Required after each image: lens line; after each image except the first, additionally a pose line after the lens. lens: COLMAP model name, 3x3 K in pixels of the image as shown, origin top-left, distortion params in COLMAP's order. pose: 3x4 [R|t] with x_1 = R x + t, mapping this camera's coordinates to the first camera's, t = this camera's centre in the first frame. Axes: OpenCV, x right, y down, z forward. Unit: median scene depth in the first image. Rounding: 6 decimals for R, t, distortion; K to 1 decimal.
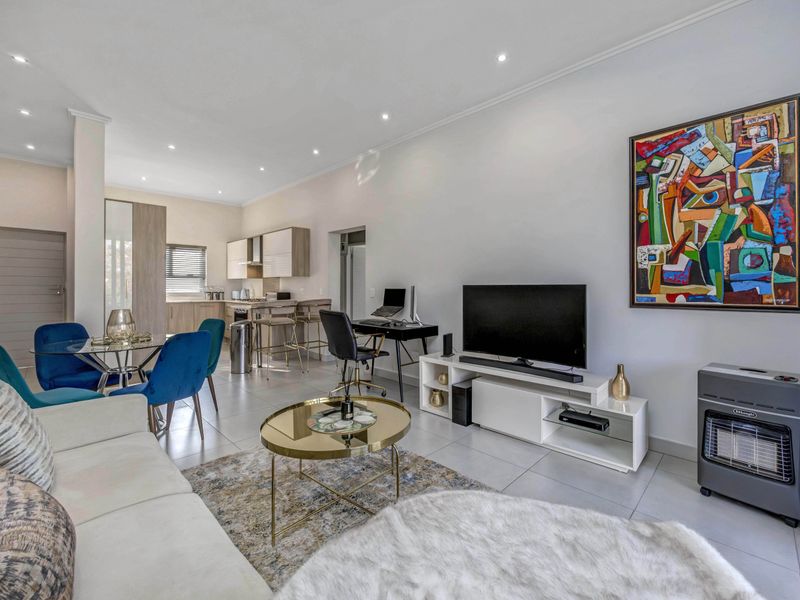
lens RADIAL K [[353.4, 0, 400.8], [0, 353.4, 286.1], [0, 0, 1]] dist [0.001051, 0.000166]
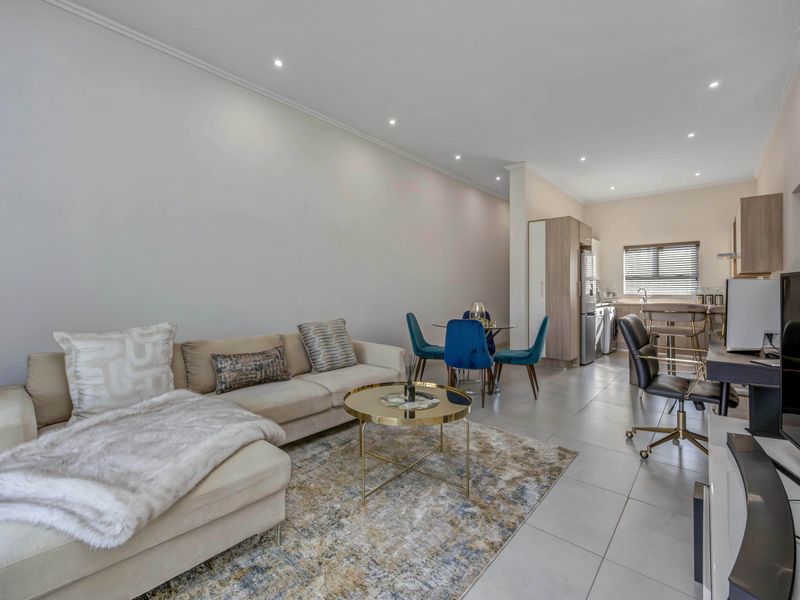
lens RADIAL K [[353.4, 0, 400.8], [0, 353.4, 286.1], [0, 0, 1]] dist [0.001051, 0.000166]
pose [[0.071607, -0.014594, -0.997326, 0.258844], [0.001653, 0.999893, -0.014513, 0.008088], [0.997432, -0.000610, 0.071624, 0.240282]]
